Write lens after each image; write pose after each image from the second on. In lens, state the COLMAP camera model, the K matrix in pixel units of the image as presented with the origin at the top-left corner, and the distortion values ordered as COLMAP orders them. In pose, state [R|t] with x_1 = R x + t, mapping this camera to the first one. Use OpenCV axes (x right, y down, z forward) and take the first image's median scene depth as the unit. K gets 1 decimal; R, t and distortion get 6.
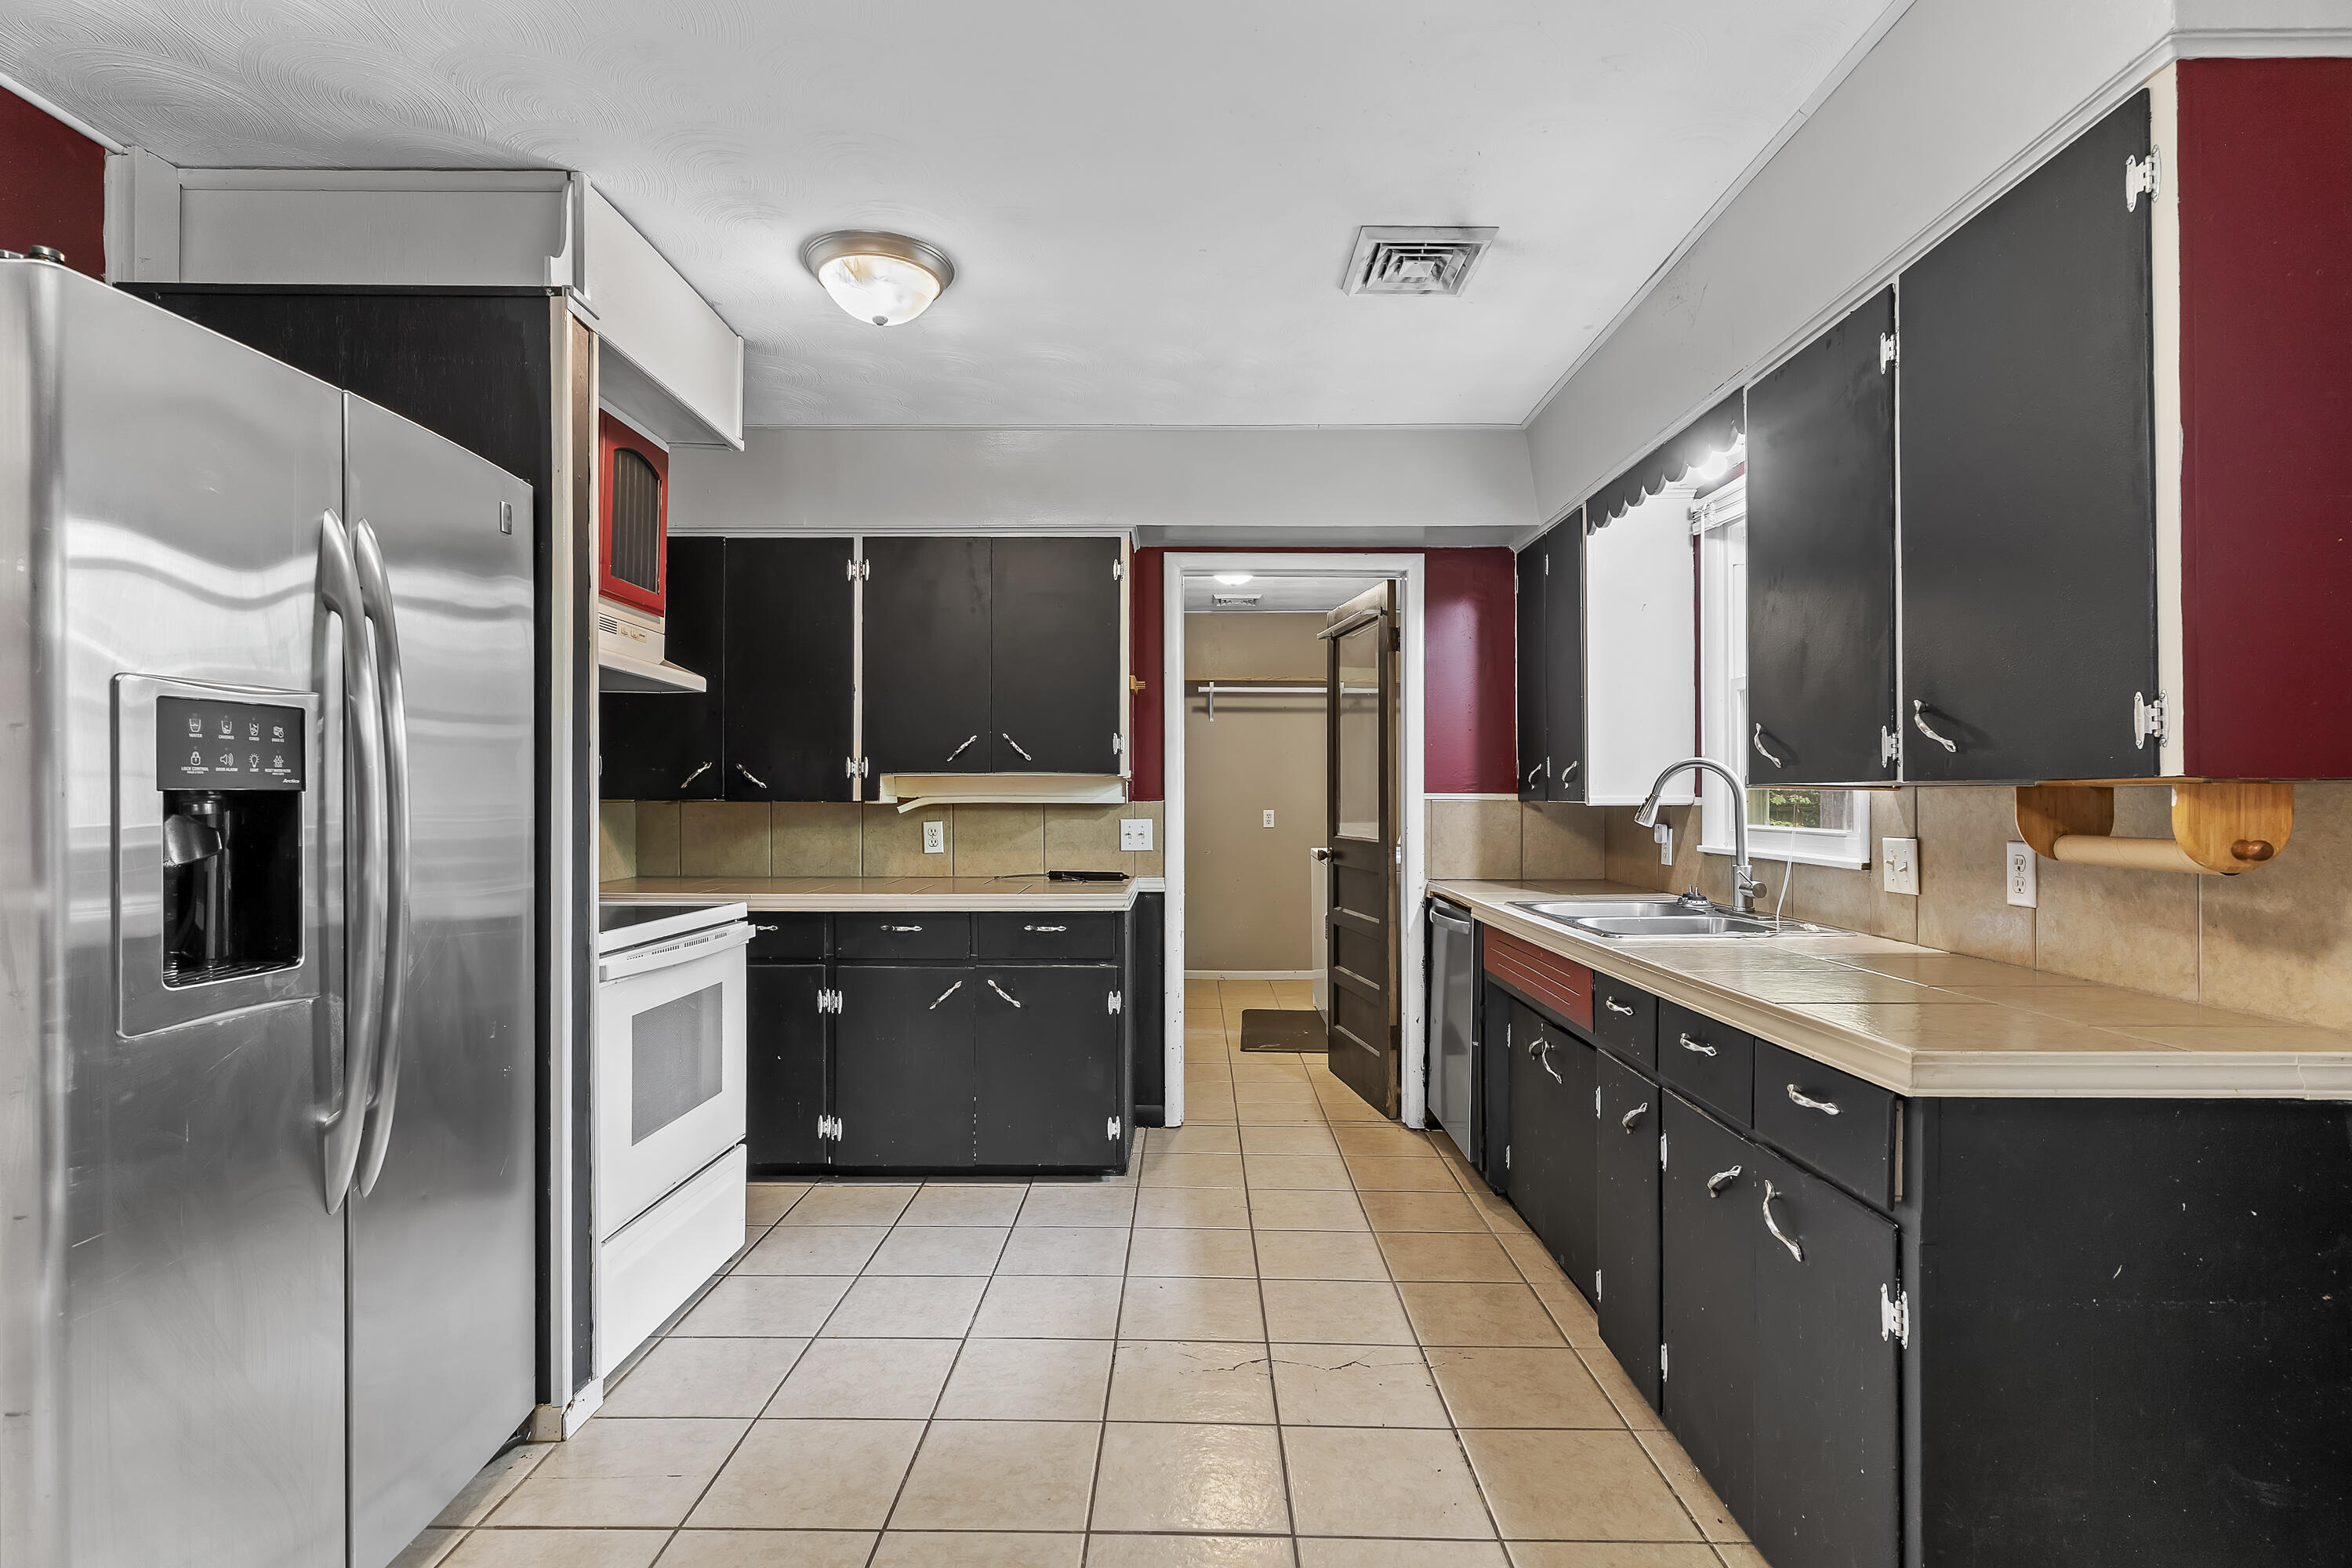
lens RADIAL K [[1145.8, 0, 1174.9], [0, 1145.8, 806.1], [0, 0, 1]] dist [-0.001018, -0.000070]
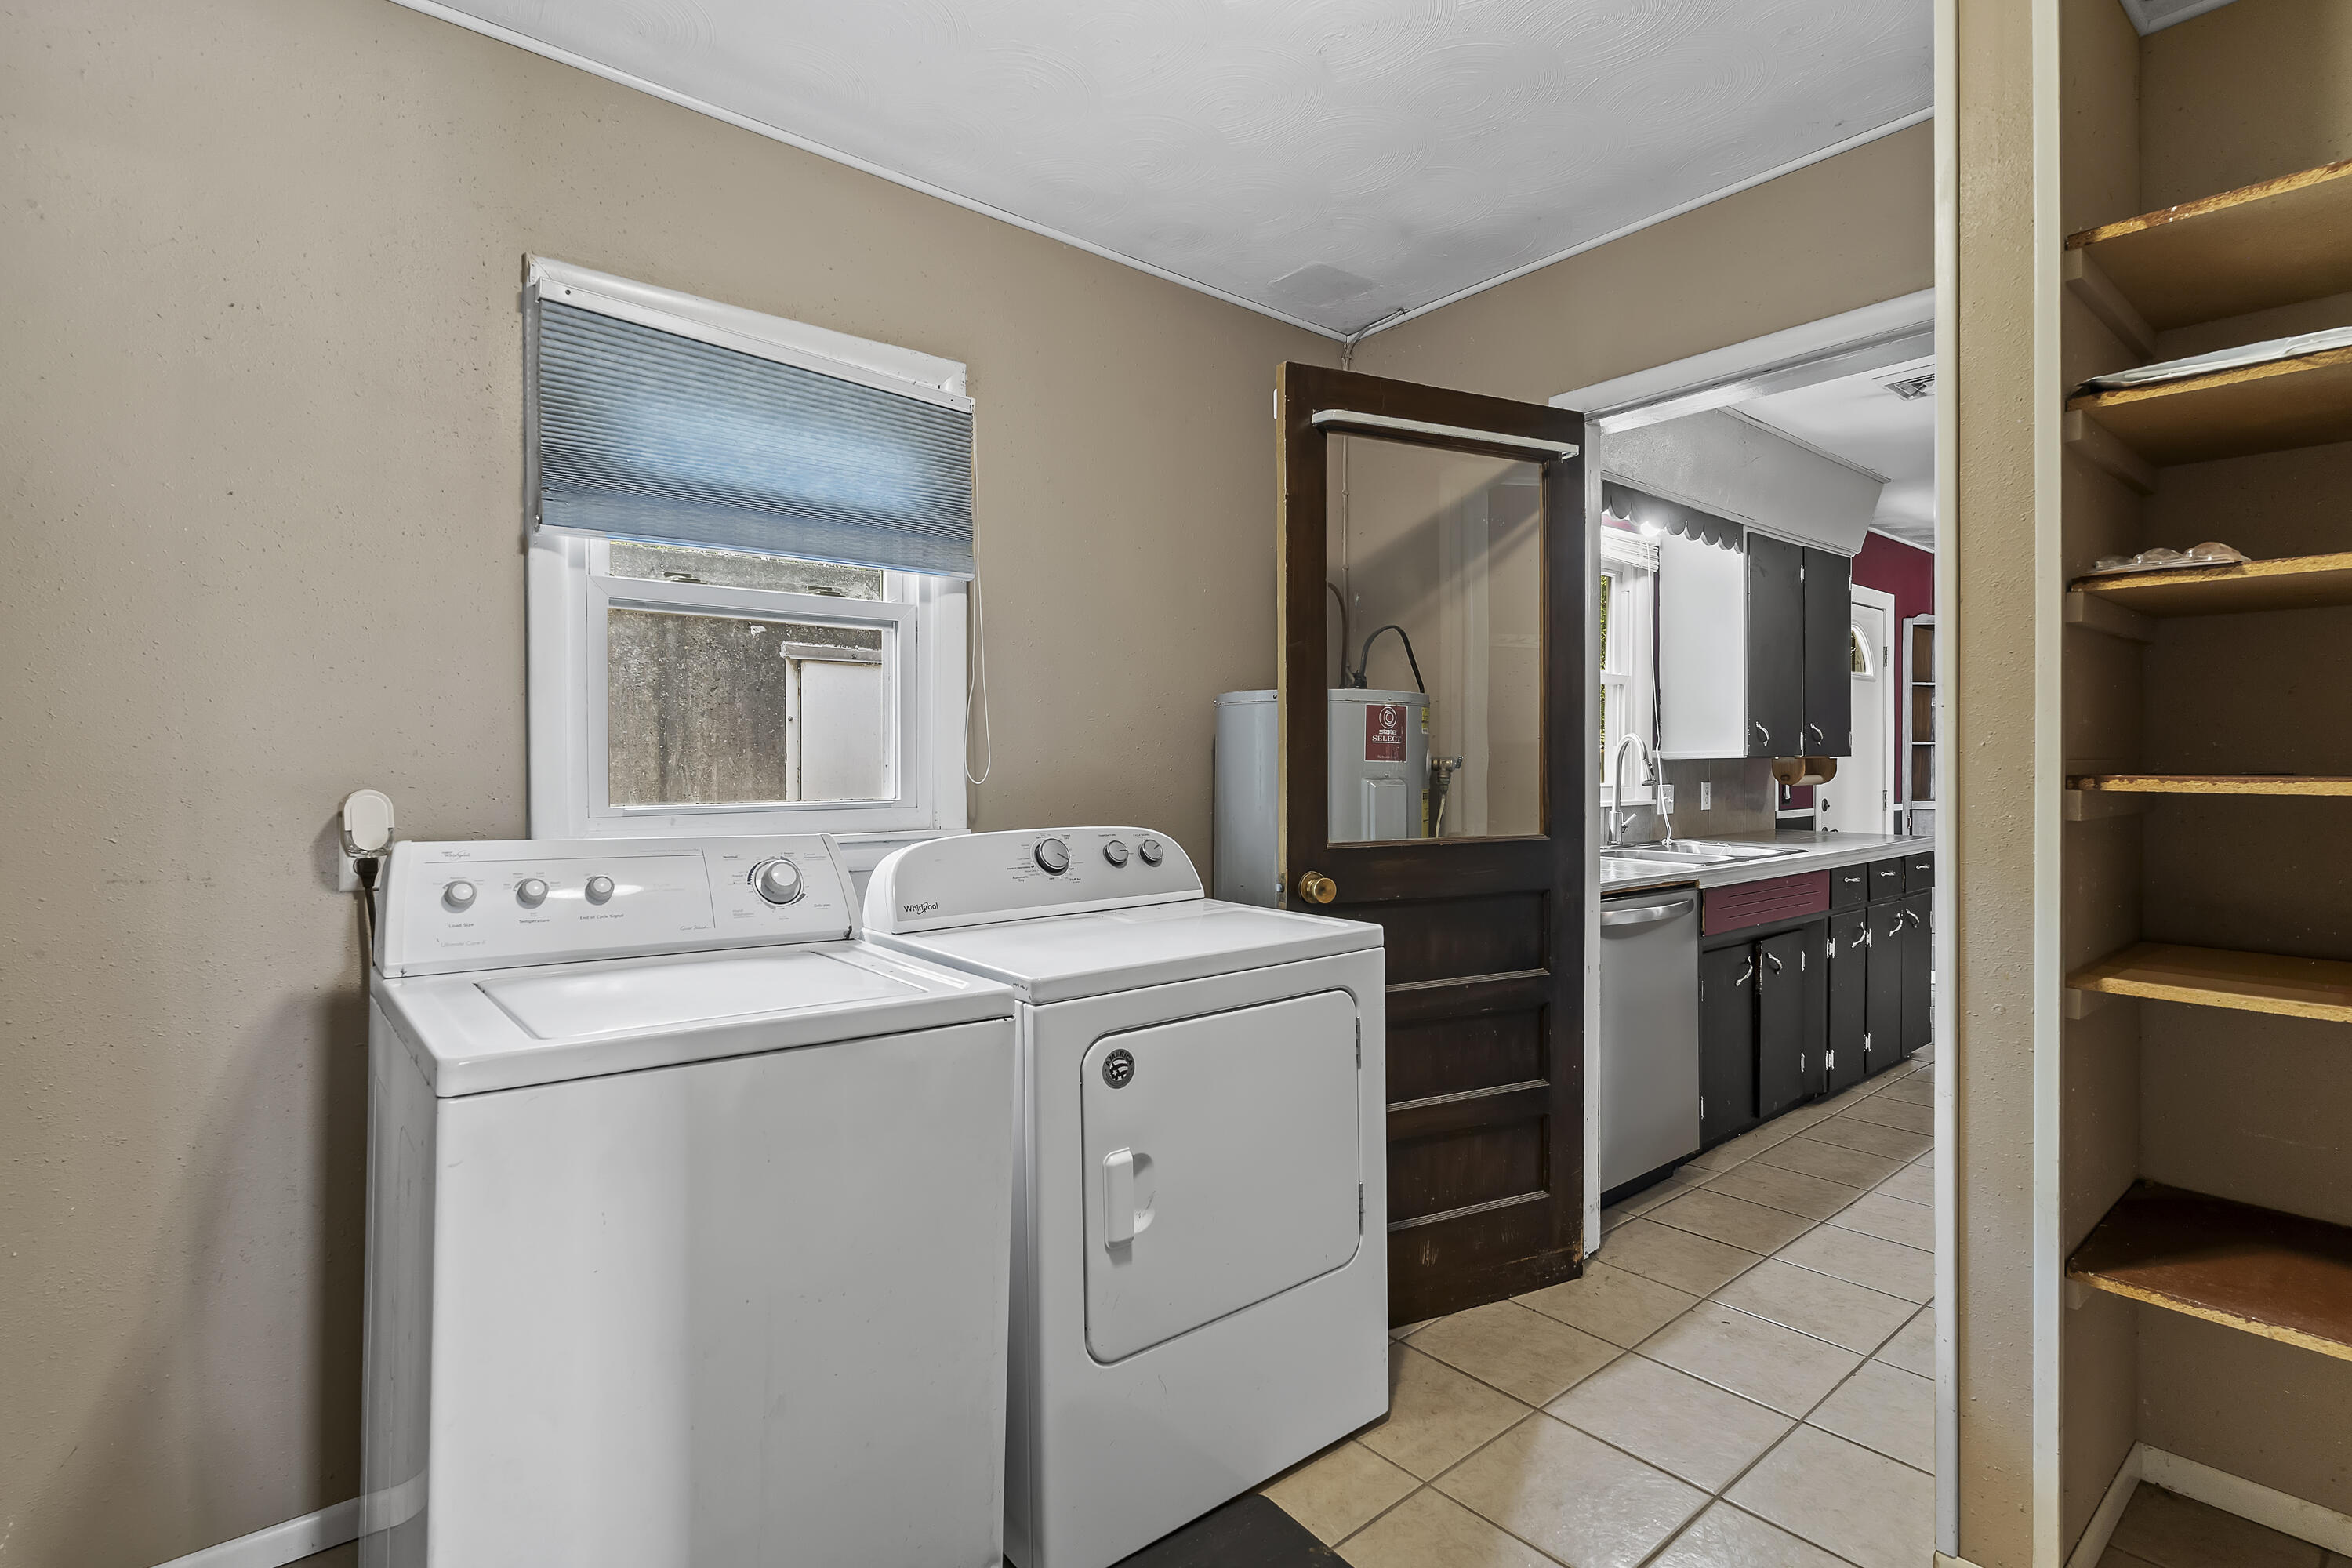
lens RADIAL K [[1145.8, 0, 1179.1], [0, 1145.8, 772.1], [0, 0, 1]] dist [-0.001018, -0.000070]
pose [[-0.663344, -0.004948, 0.748298, -0.165486], [0.003080, 0.999952, 0.009343, -0.007594], [-0.748308, 0.008503, -0.663297, 1.996478]]
